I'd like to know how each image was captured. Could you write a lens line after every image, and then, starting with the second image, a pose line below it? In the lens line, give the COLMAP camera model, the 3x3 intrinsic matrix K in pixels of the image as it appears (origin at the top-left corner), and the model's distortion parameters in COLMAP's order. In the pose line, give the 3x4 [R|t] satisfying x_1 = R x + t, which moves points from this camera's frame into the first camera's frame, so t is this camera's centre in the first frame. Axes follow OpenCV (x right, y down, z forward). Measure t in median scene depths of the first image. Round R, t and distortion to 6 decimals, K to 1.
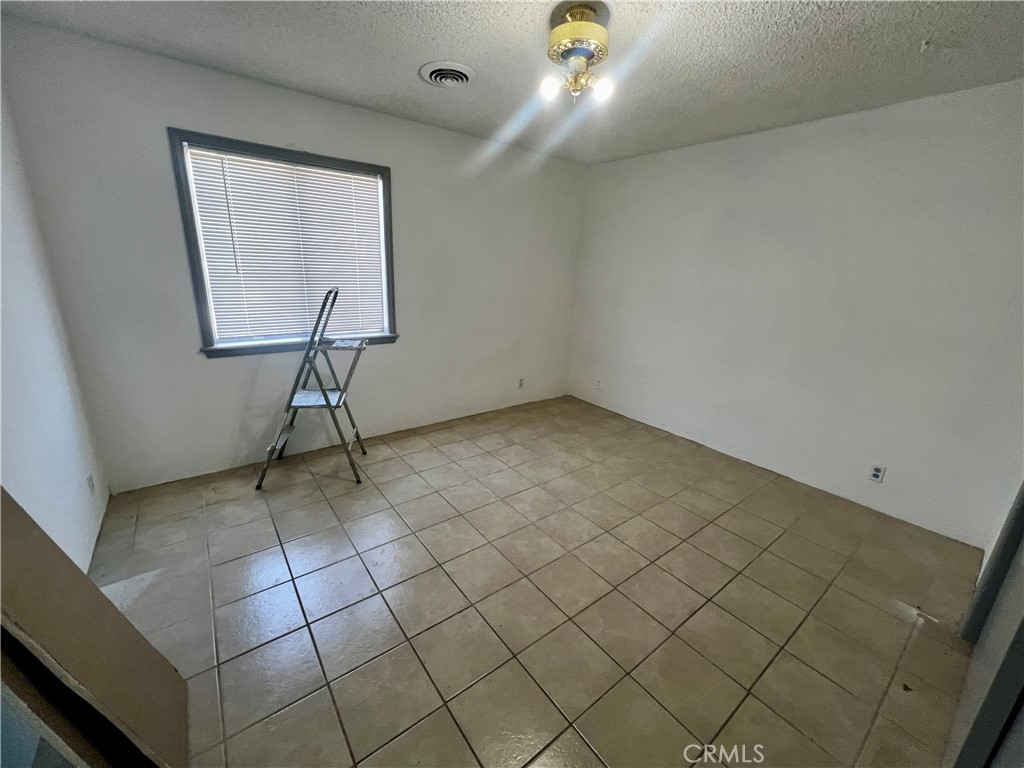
lens RADIAL K [[405.9, 0, 510.6], [0, 405.9, 381.2], [0, 0, 1]] dist [-0.000437, 0.000436]
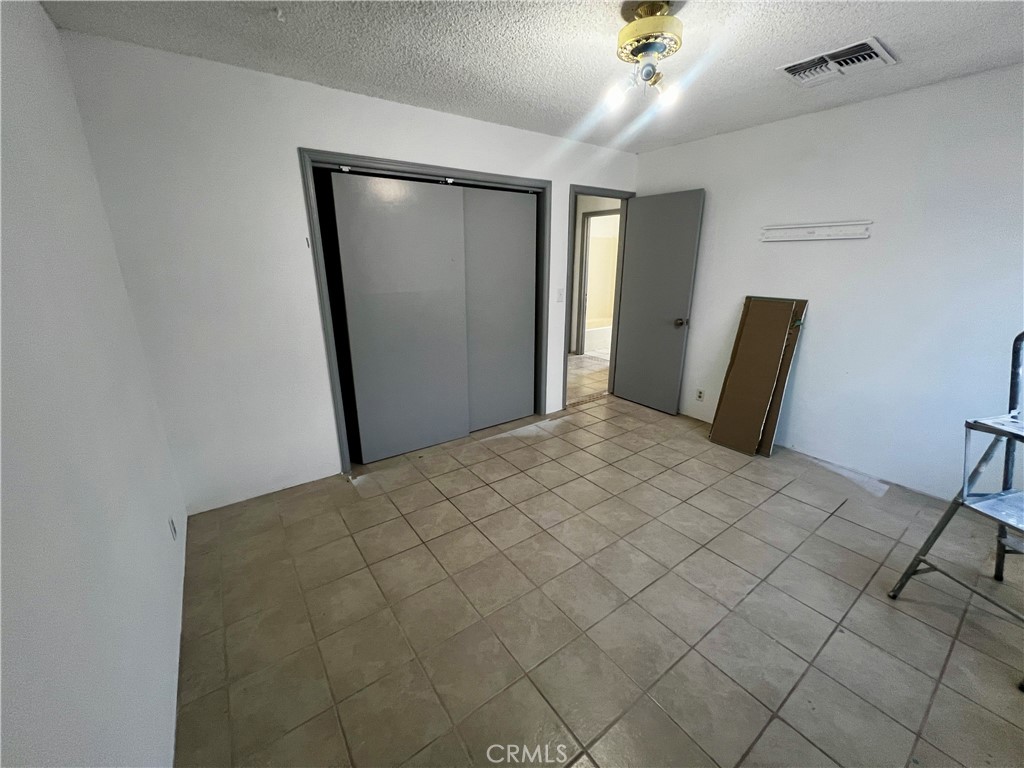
lens RADIAL K [[405.9, 0, 510.6], [0, 405.9, 381.2], [0, 0, 1]] dist [-0.000437, 0.000436]
pose [[-0.998770, -0.047202, 0.015205, 0.307286], [-0.031194, 0.836351, 0.547307, -0.456041], [-0.038550, 0.546159, -0.836794, 1.561950]]
